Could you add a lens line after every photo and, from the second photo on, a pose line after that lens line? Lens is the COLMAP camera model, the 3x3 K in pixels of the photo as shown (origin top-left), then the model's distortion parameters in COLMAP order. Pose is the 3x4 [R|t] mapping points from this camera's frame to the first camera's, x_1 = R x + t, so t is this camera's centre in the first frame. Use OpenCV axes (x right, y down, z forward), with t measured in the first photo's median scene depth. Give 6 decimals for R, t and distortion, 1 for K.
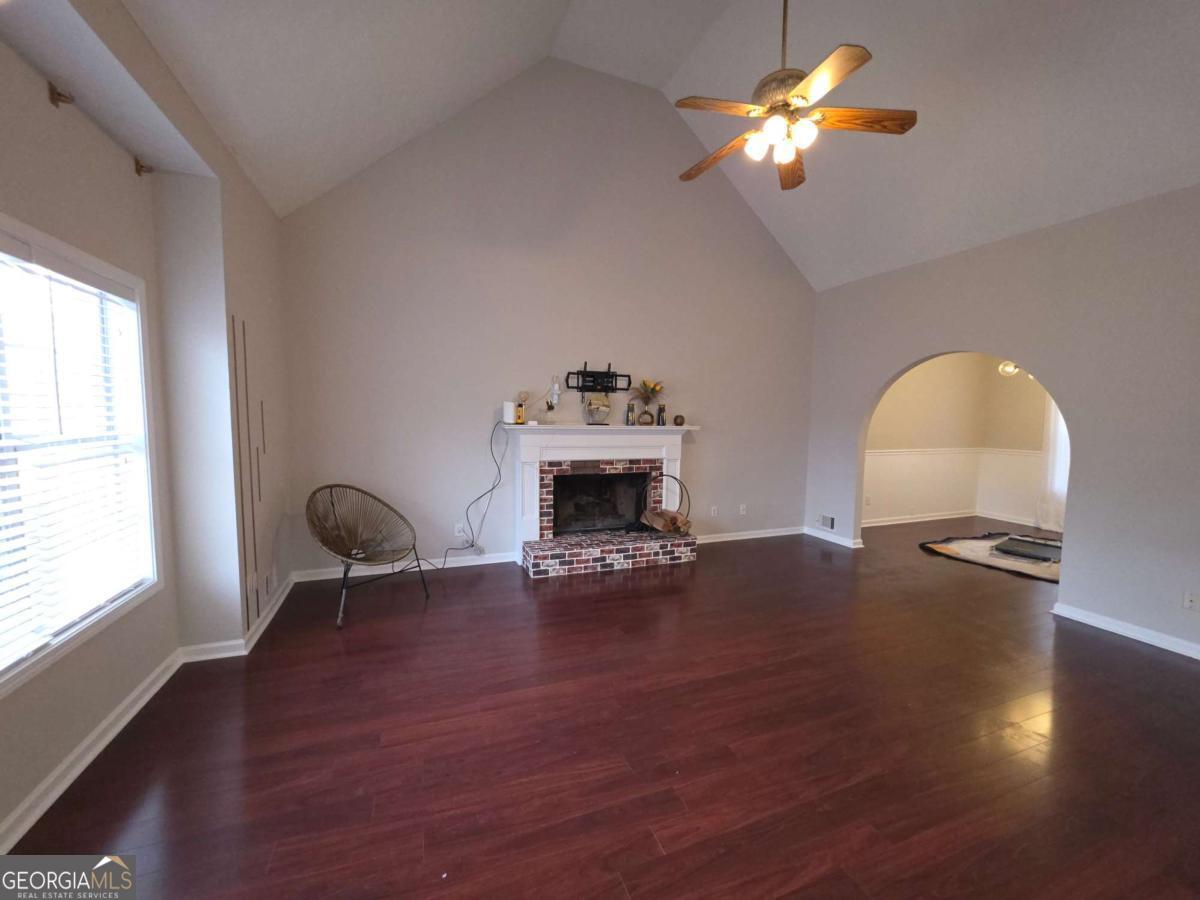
lens RADIAL K [[478.5, 0, 600.8], [0, 478.5, 449.9], [0, 0, 1]] dist [-0.002499, -0.000135]
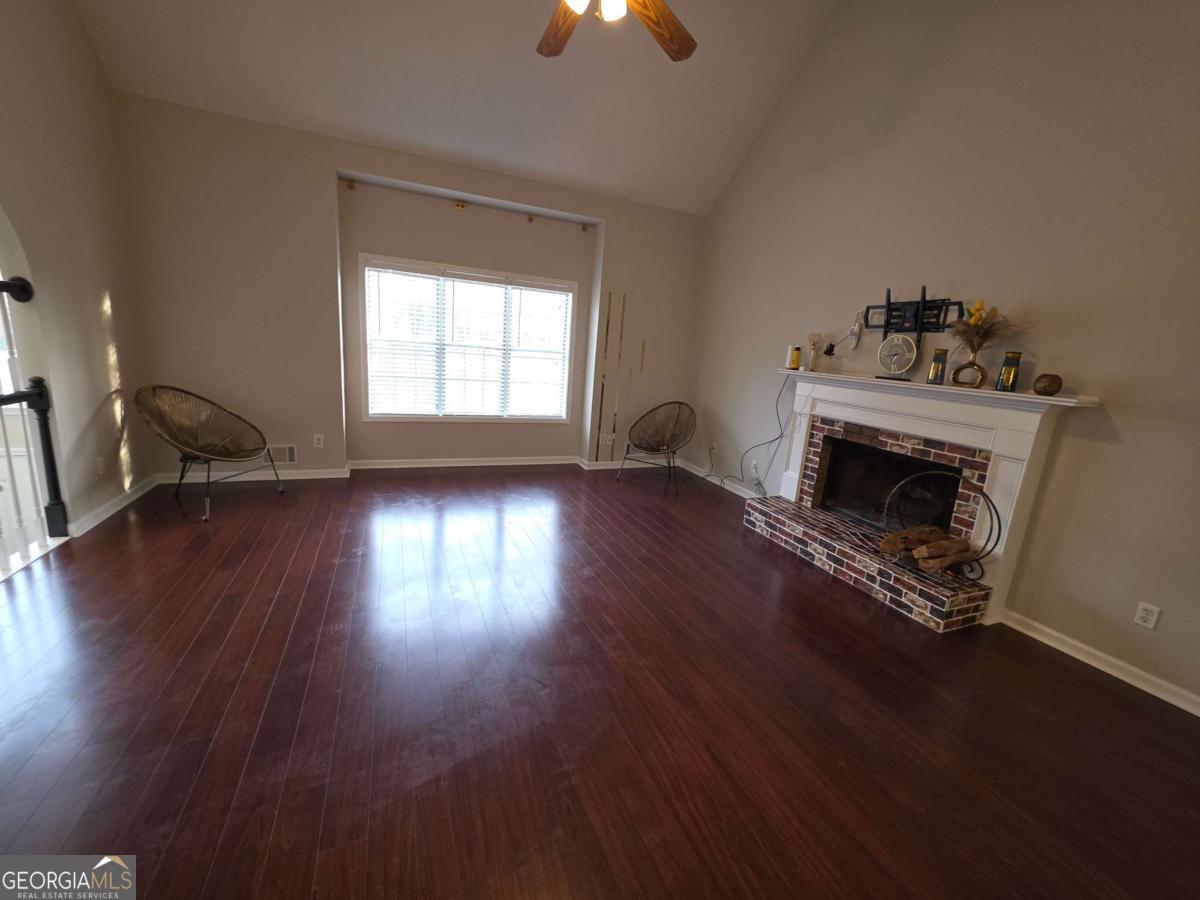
lens RADIAL K [[478.5, 0, 601.2], [0, 478.5, 448.9], [0, 0, 1]] dist [-0.002499, -0.000135]
pose [[0.028003, 0.195563, -0.980291, 0.702113], [-0.153510, 0.969884, 0.189102, -0.020775], [0.987750, 0.145189, 0.057181, 0.564292]]
